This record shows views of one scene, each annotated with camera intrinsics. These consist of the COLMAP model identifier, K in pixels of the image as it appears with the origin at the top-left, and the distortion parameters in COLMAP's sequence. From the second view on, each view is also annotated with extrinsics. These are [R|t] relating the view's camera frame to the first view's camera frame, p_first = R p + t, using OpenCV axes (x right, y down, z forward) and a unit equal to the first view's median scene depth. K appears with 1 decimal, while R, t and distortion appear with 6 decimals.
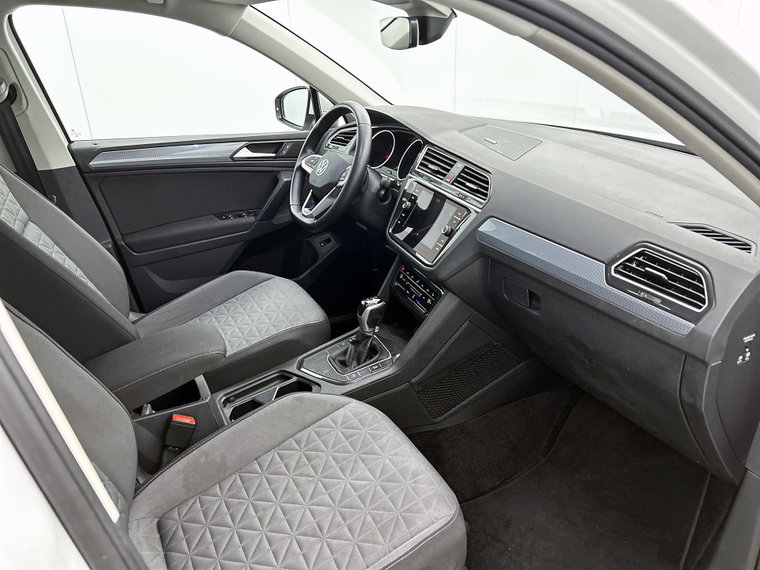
lens RADIAL K [[568.7, 0, 378.8], [0, 568.7, 297.7], [0, 0, 1]] dist [0.124187, -0.100907]
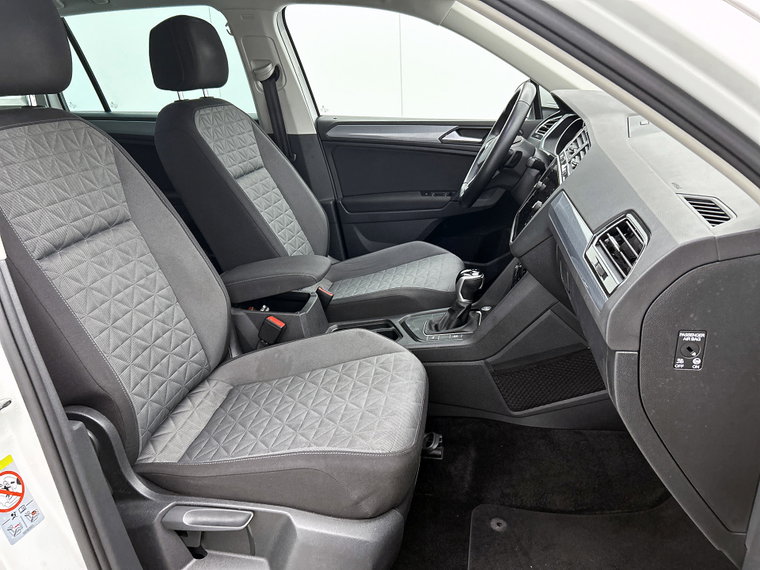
lens RADIAL K [[568.7, 0, 378.8], [0, 568.7, 297.7], [0, 0, 1]] dist [0.124187, -0.100907]
pose [[0.803070, 0.218802, -0.554261, 0.390529], [-0.241936, 0.969755, 0.032283, 0.051323], [0.544561, 0.108170, 0.831717, 0.071090]]
